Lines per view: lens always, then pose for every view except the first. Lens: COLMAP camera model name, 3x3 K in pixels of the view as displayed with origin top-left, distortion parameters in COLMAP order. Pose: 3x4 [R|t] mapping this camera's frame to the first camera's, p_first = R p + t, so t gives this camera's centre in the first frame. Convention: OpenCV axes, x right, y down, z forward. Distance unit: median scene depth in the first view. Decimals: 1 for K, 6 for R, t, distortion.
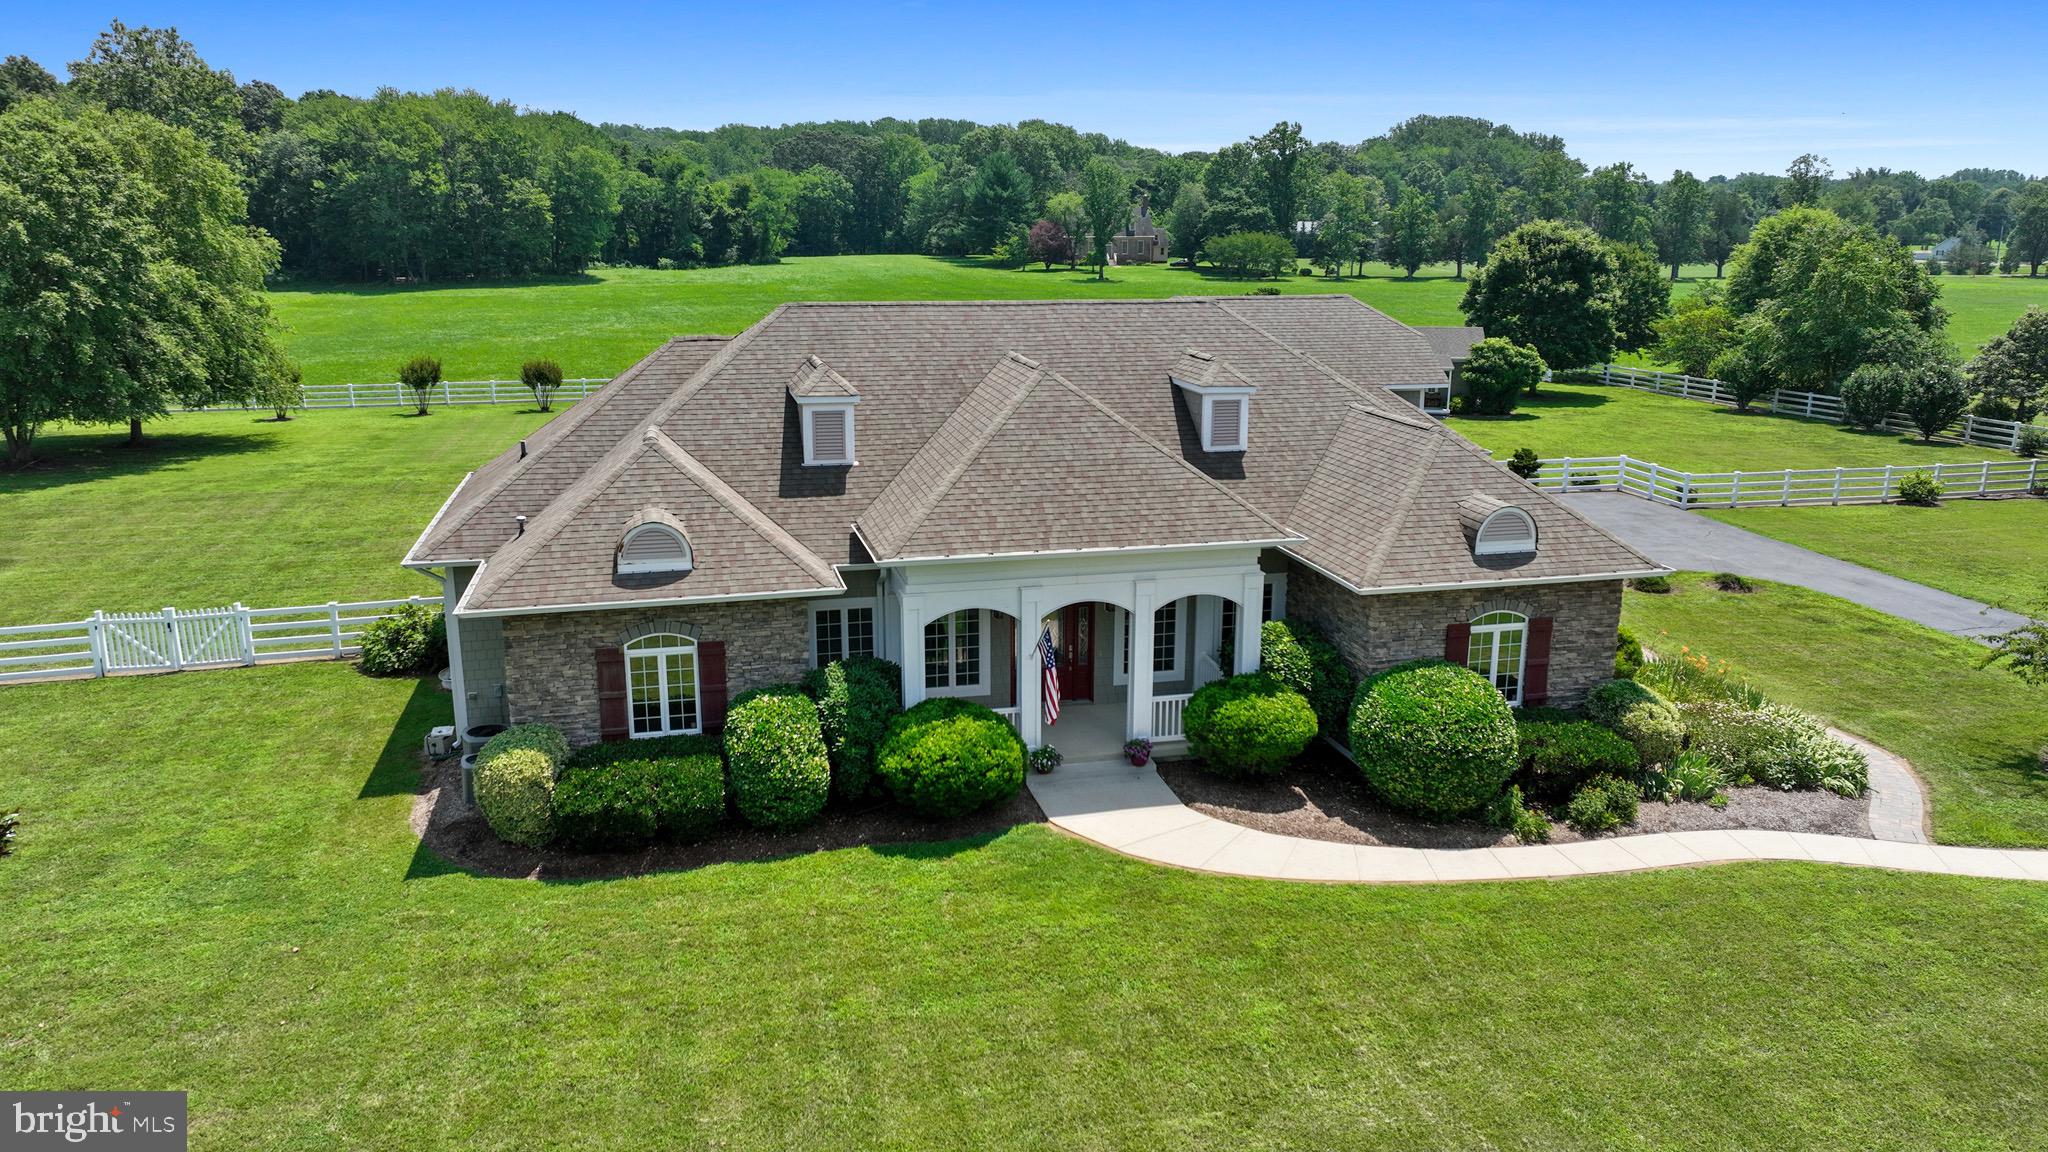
lens RADIAL K [[1444.1, 0, 1026.3], [0, 1444.1, 569.6], [0, 0, 1]] dist [-0.001462, 0.016415]
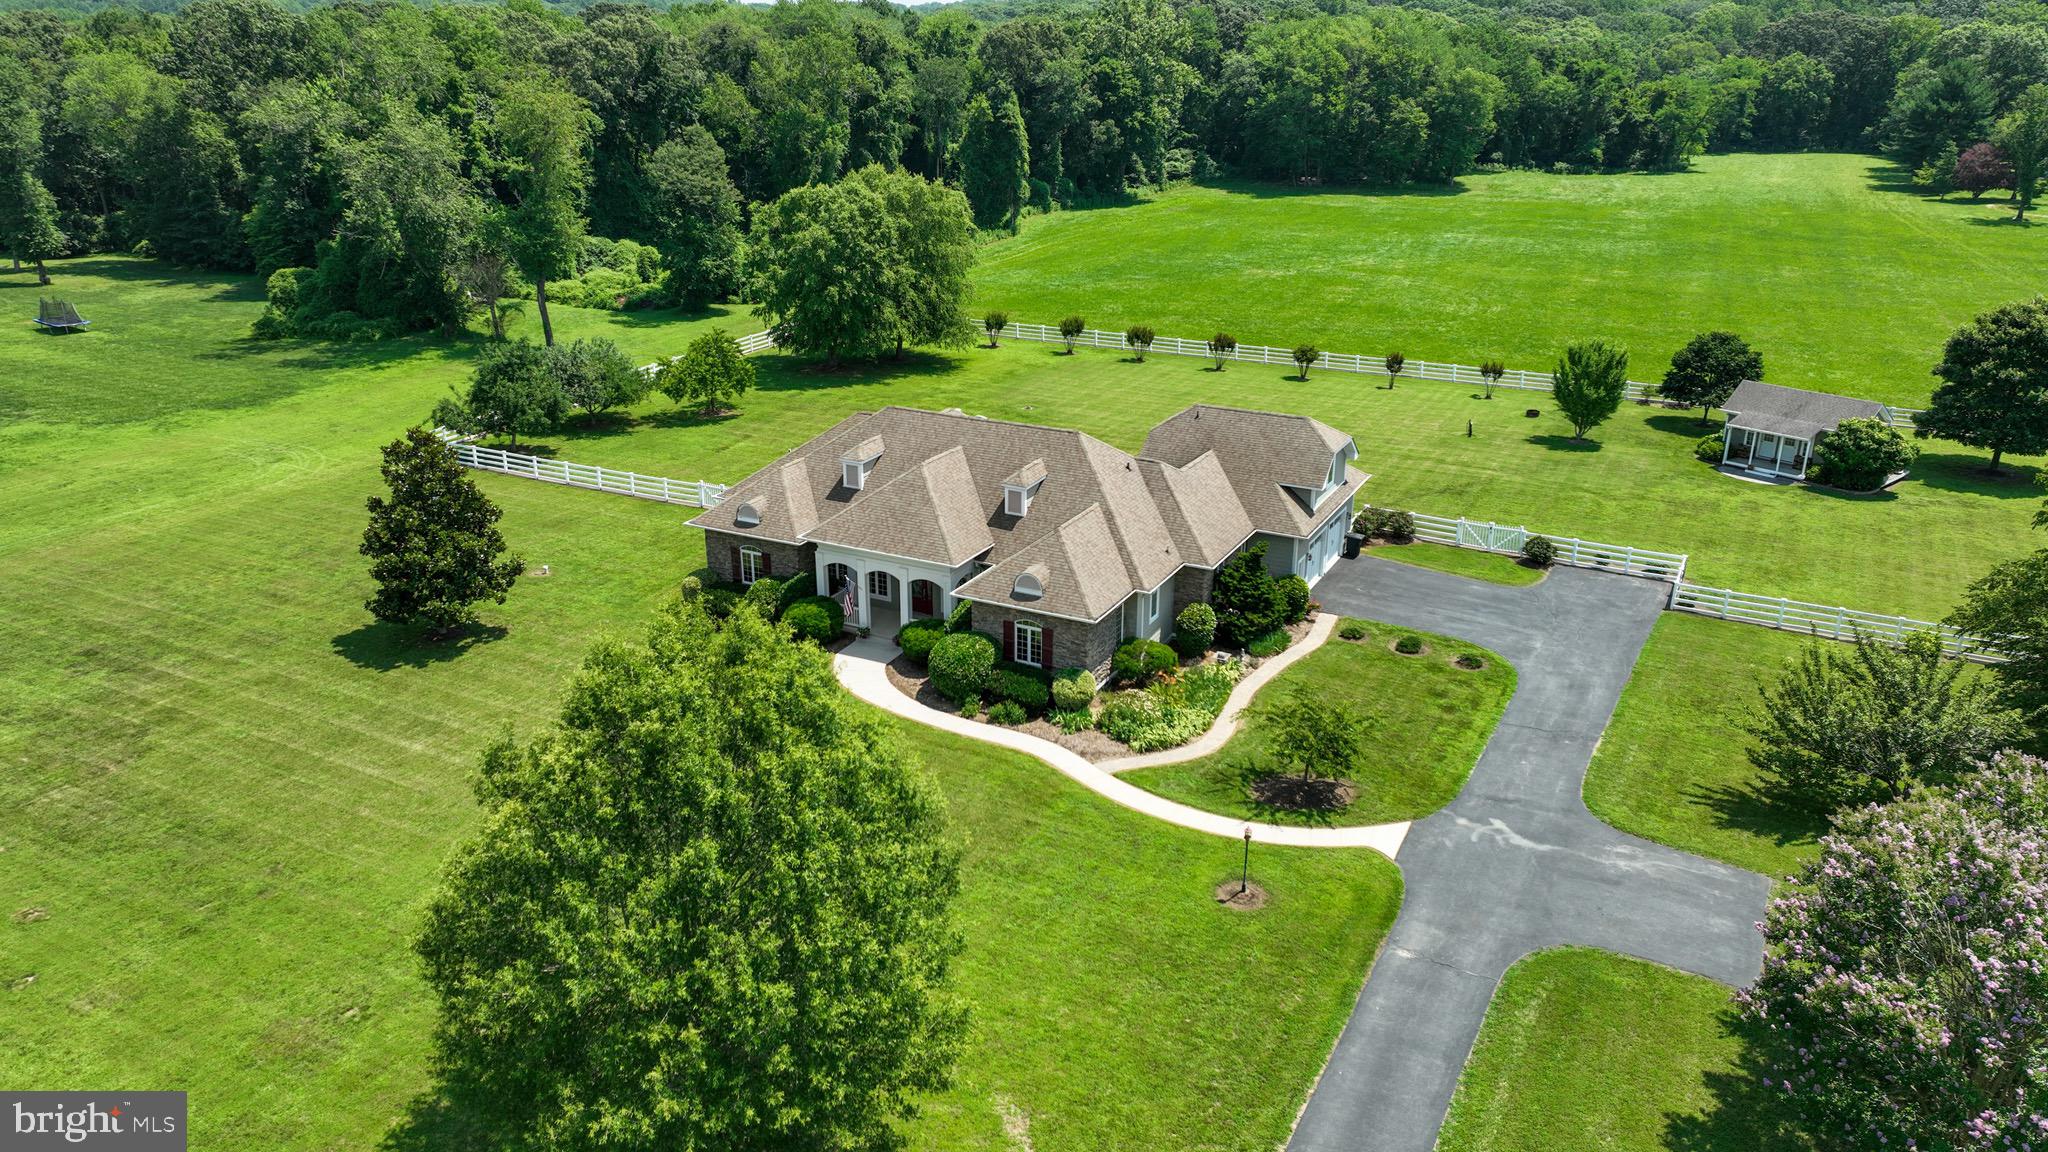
lens RADIAL K [[1444.1, 0, 1026.3], [0, 1444.1, 569.6], [0, 0, 1]] dist [-0.001462, 0.016415]
pose [[0.754056, 0.227877, -0.616013, 0.877124], [-0.156990, 0.973232, 0.167849, -0.216850], [0.637772, -0.029860, 0.769646, -0.344714]]
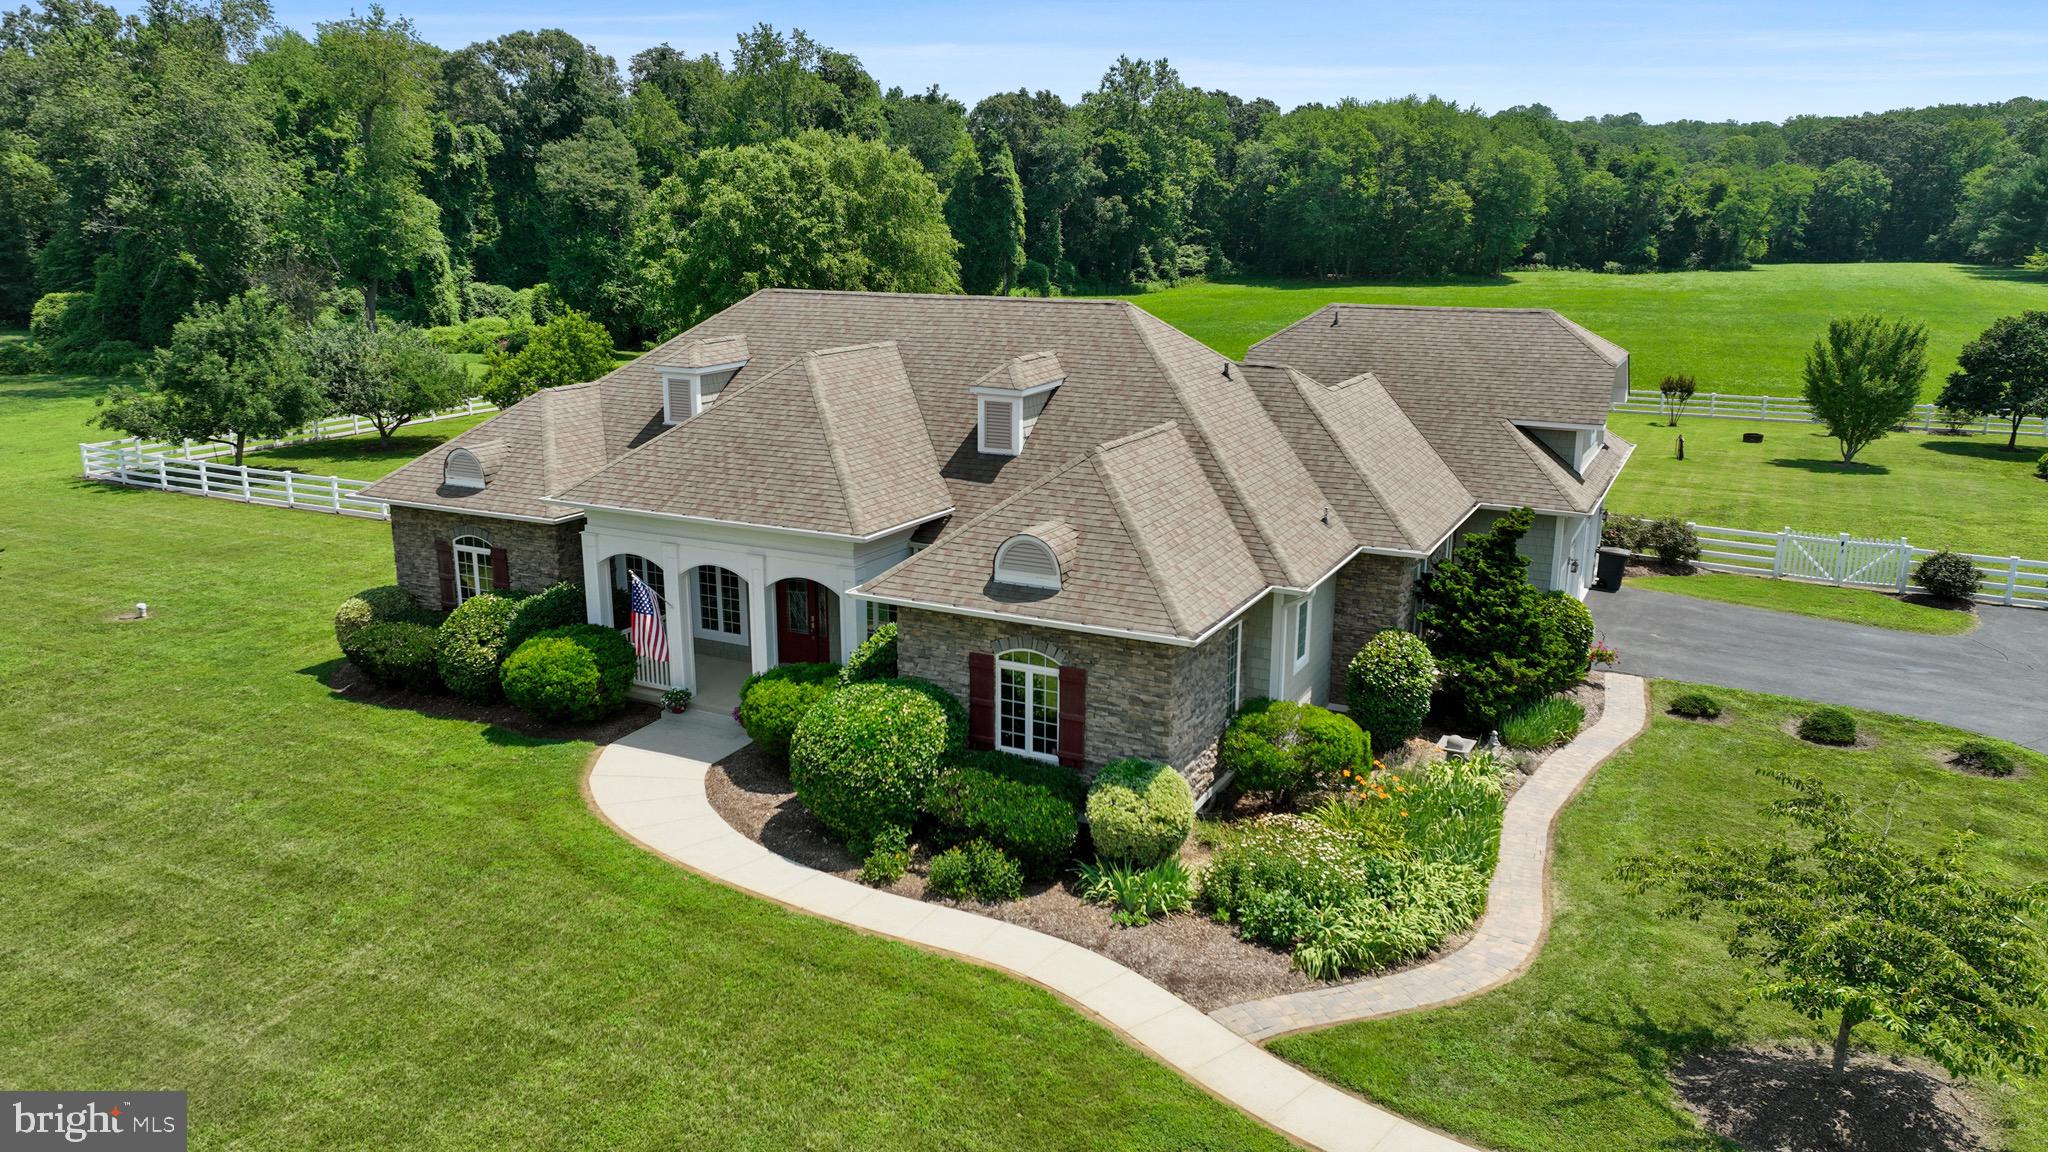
lens RADIAL K [[1444.1, 0, 1026.3], [0, 1444.1, 569.6], [0, 0, 1]] dist [-0.001462, 0.016415]
pose [[0.756194, 0.155868, -0.635512, 0.484141], [-0.156716, 0.986090, 0.055376, -0.038367], [0.635303, 0.057720, 0.770103, 0.163415]]
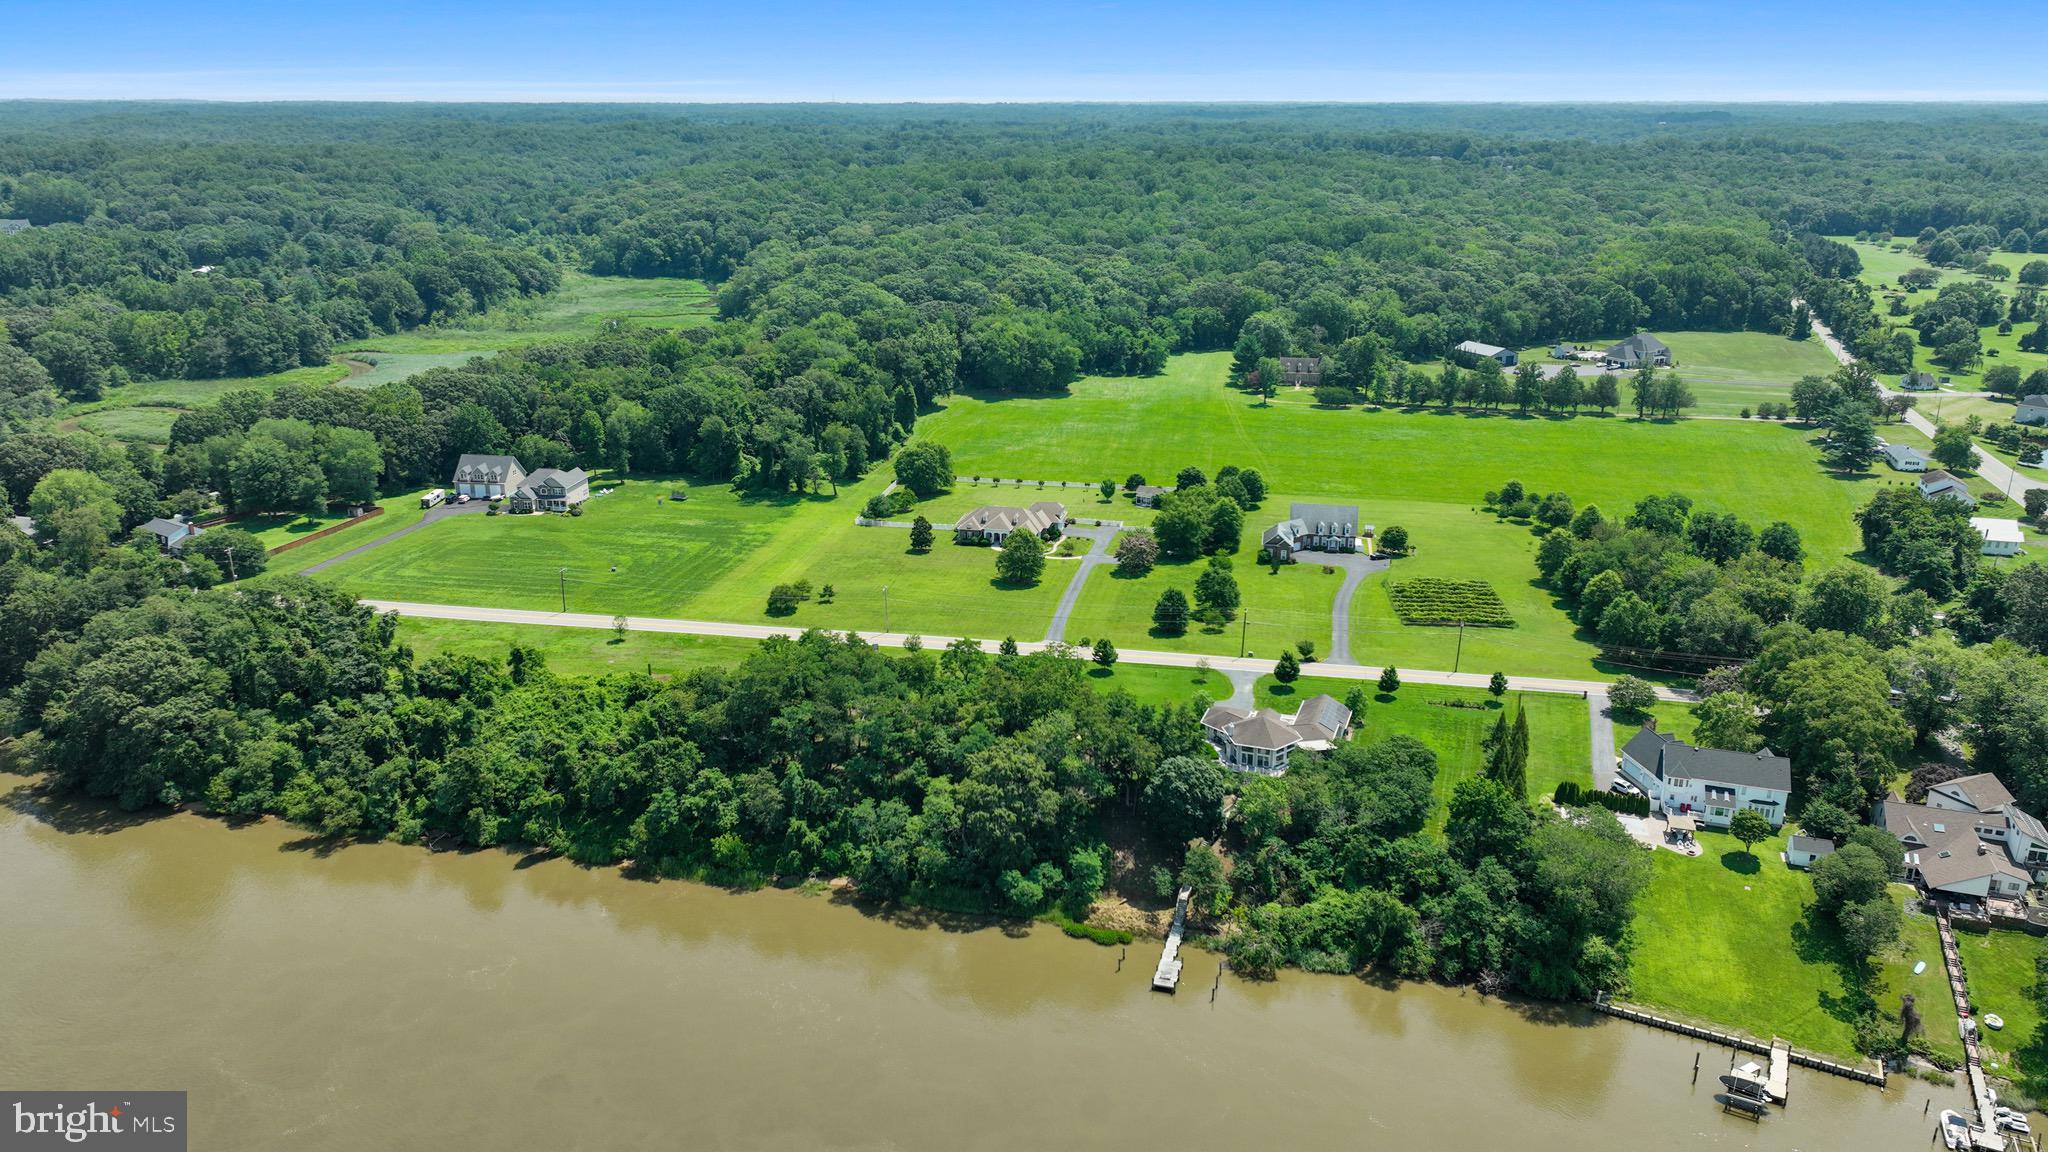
lens RADIAL K [[1444.1, 0, 1026.3], [0, 1444.1, 569.6], [0, 0, 1]] dist [-0.001462, 0.016415]
pose [[0.902179, 0.131377, -0.410869, 3.361323], [-0.100024, 0.990245, 0.097004, -0.557249], [0.419605, -0.046419, 0.906519, -6.408569]]
